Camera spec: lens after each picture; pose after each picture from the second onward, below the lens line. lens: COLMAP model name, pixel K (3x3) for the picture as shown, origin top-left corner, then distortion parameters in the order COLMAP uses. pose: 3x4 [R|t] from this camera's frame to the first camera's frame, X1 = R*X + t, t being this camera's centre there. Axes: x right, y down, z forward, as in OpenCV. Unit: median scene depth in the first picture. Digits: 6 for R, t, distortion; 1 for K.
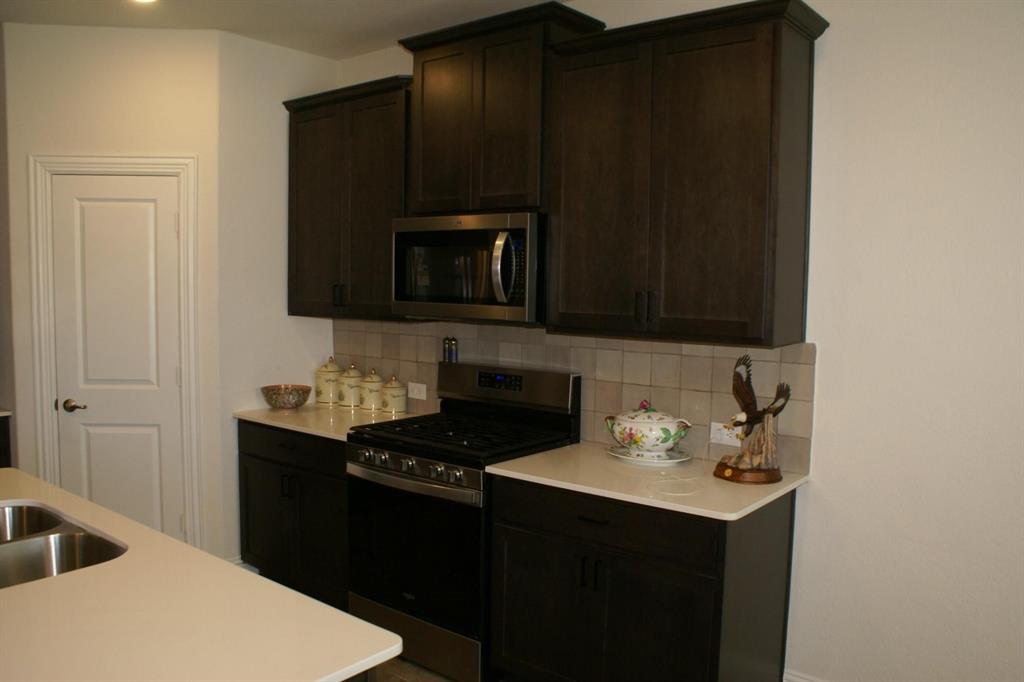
lens RADIAL K [[838.5, 0, 515.2], [0, 838.5, 356.0], [0, 0, 1]] dist [-0.144179, 0.132980]
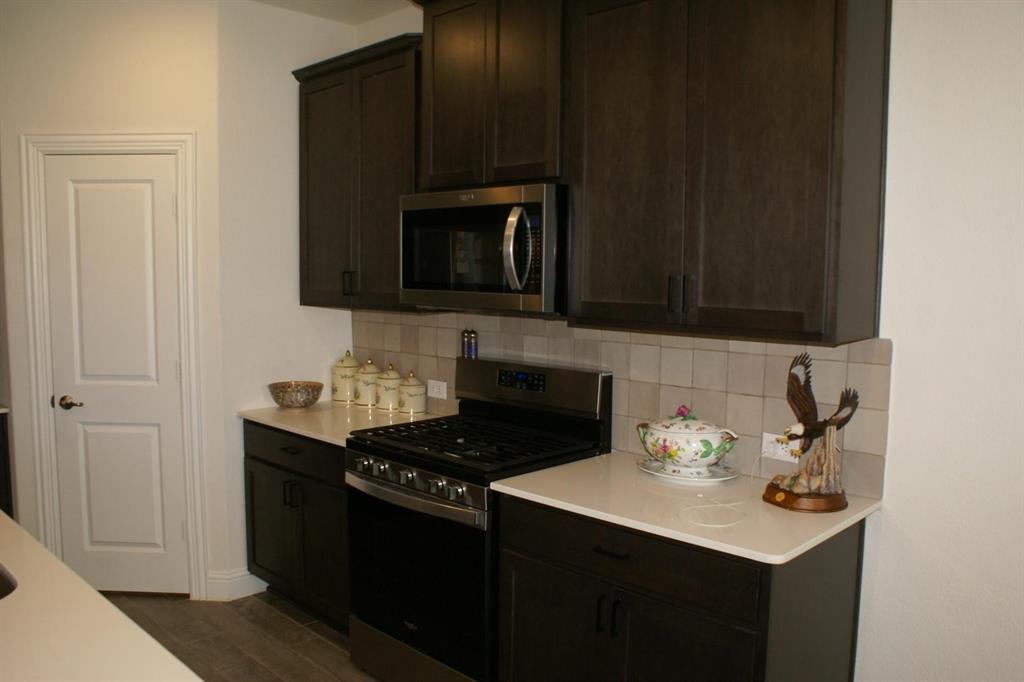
lens RADIAL K [[838.5, 0, 510.3], [0, 838.5, 355.4], [0, 0, 1]] dist [-0.144179, 0.132980]
pose [[0.995274, 0.003670, -0.097033, 0.052397], [-0.002570, 0.999931, 0.011458, -0.005579], [0.097069, -0.011154, 0.995215, 0.124659]]
